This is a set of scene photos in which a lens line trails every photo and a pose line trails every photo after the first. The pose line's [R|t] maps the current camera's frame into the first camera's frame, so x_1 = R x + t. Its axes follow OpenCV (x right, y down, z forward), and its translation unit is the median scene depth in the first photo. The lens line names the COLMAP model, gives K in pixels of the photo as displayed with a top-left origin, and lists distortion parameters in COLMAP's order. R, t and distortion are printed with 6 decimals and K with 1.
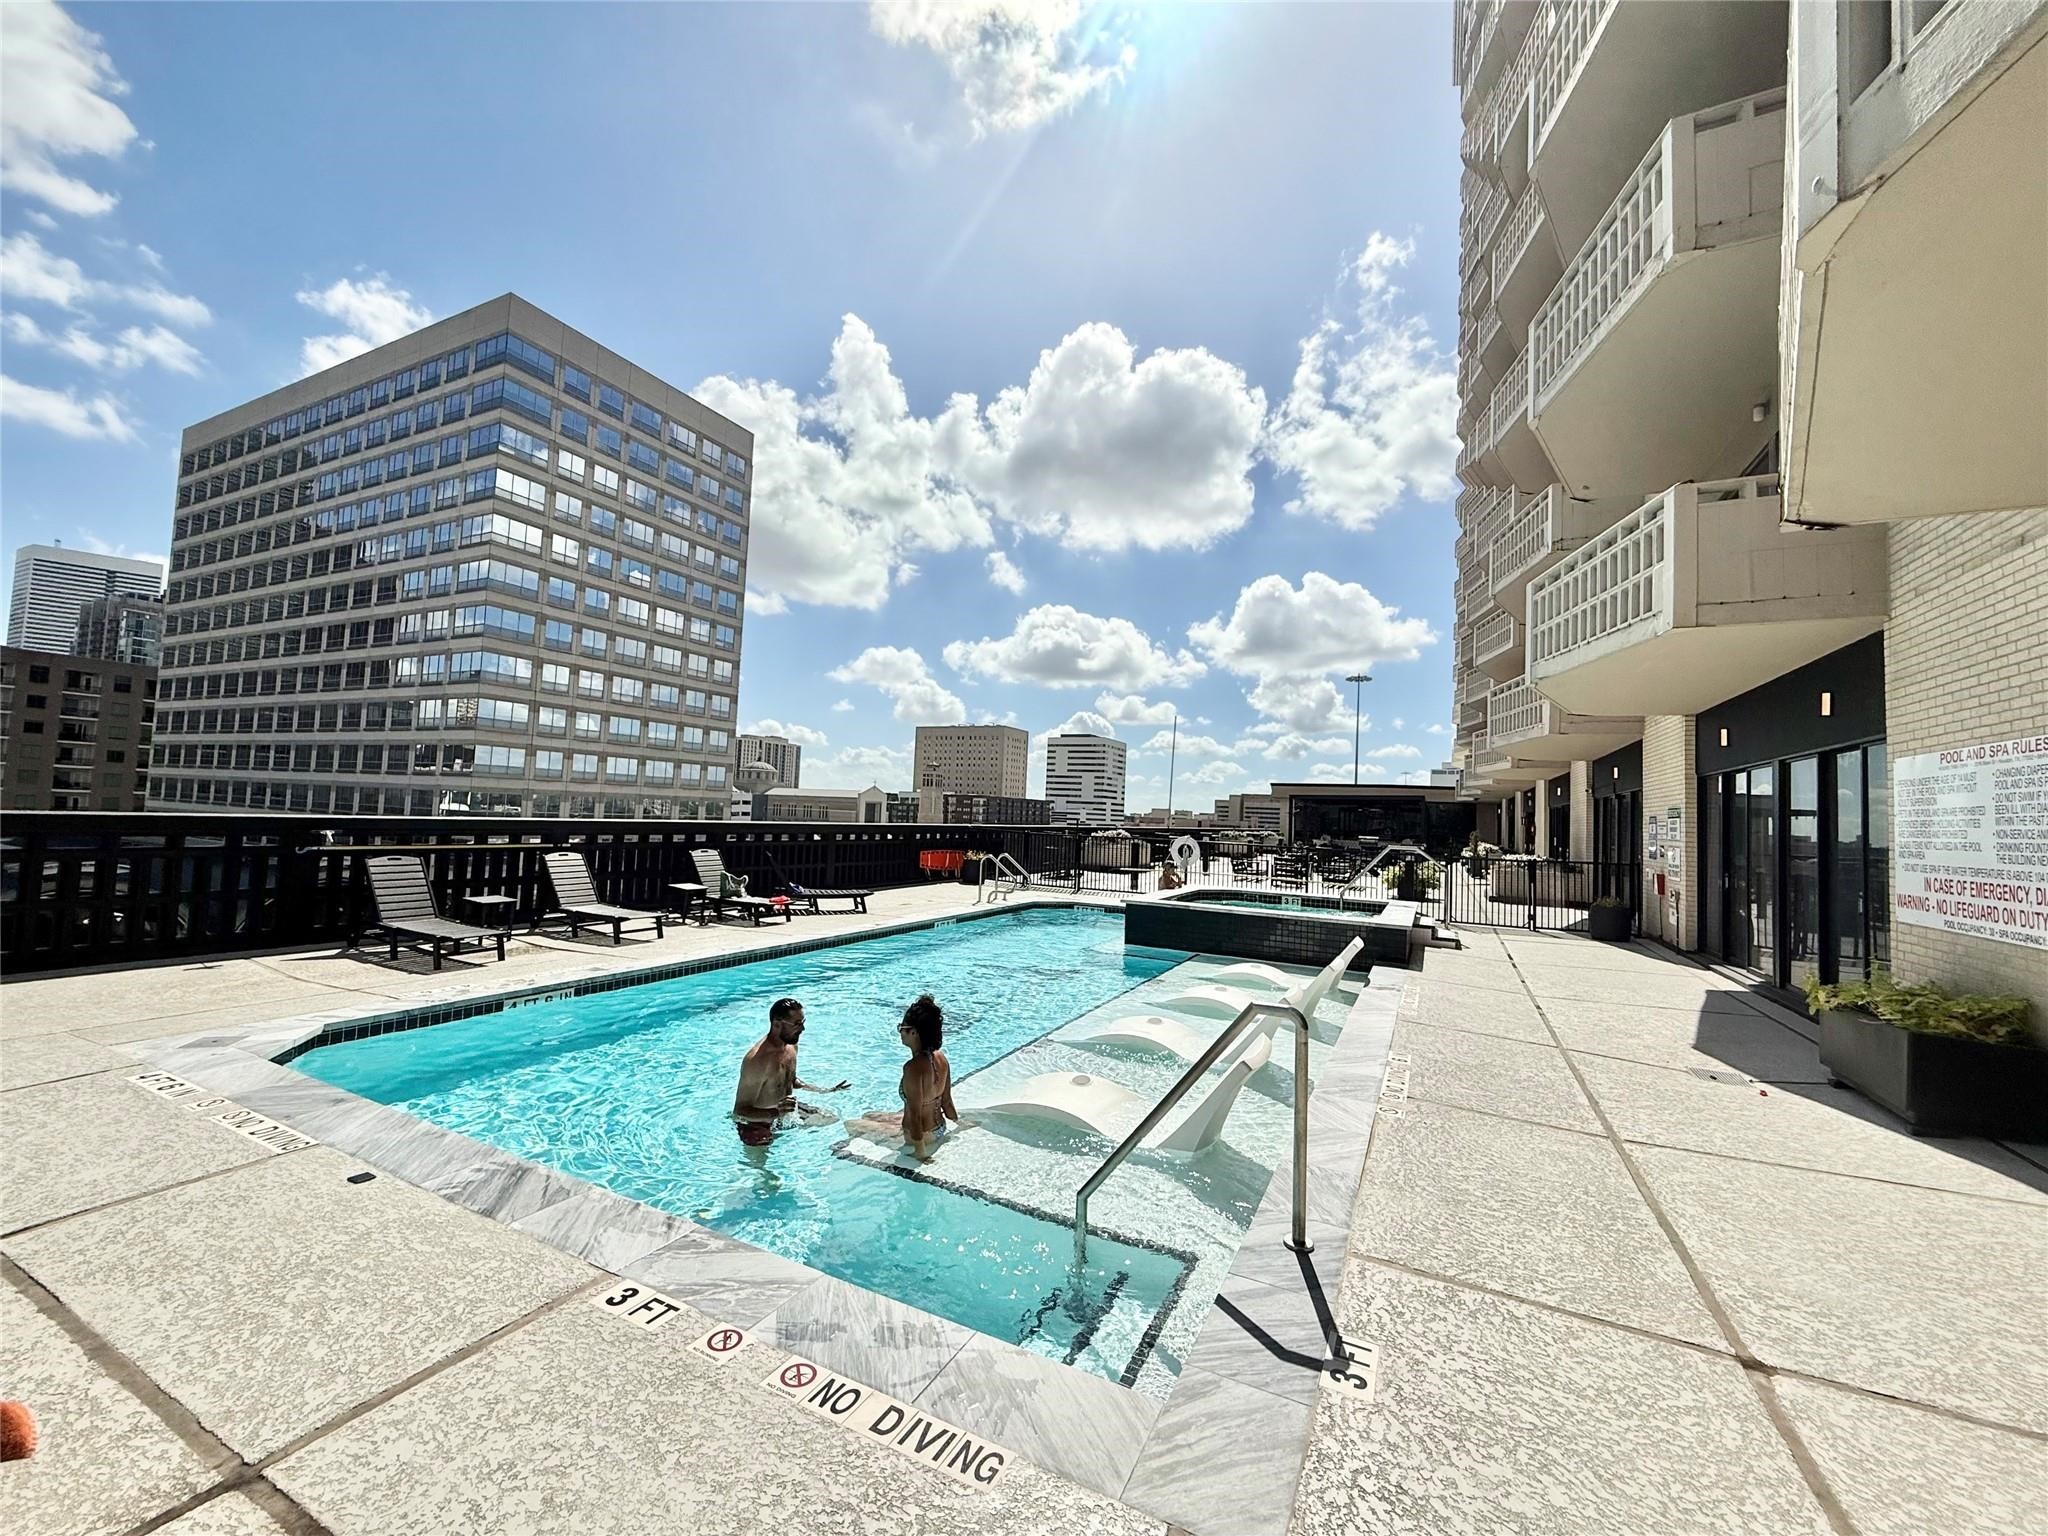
lens RADIAL K [[811.9, 0, 1024.0], [0, 811.9, 768.0], [0, 0, 1]] dist [0.000381, 0.000010]
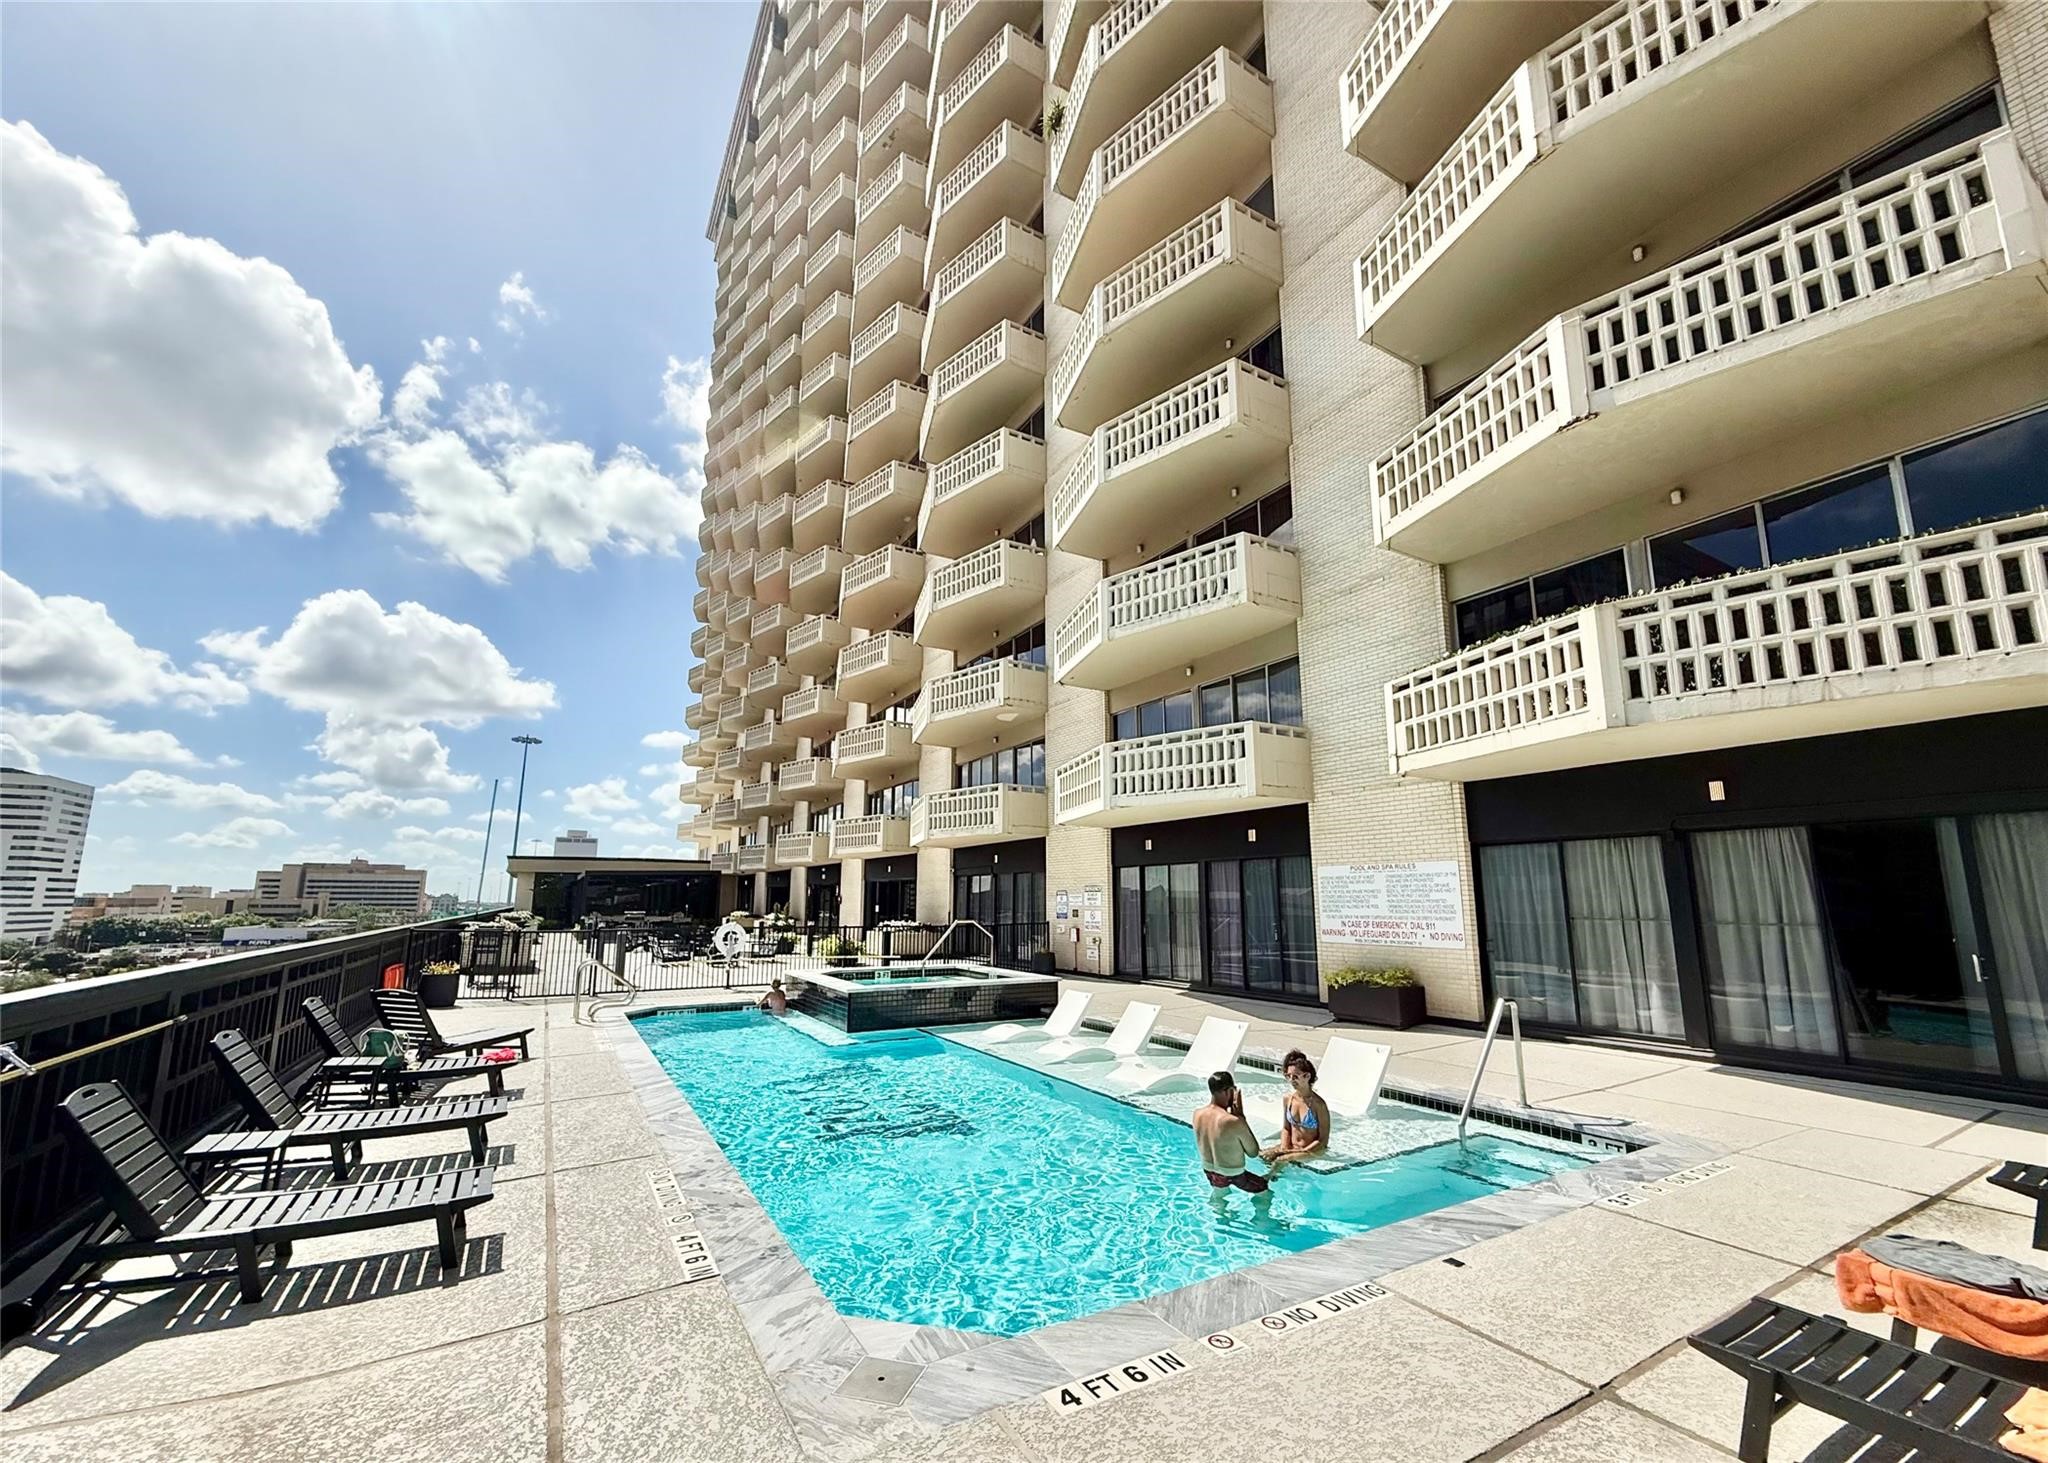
lens RADIAL K [[819.6, 0, 1015.2], [0, 819.6, 760.0], [0, 0, 1]] dist [0.000269, -0.000189]
pose [[0.541561, 0.103434, 0.834274, -0.111278], [-0.026542, 0.994011, -0.106008, -0.003633], [-0.840243, 0.035266, 0.541063, 0.043484]]
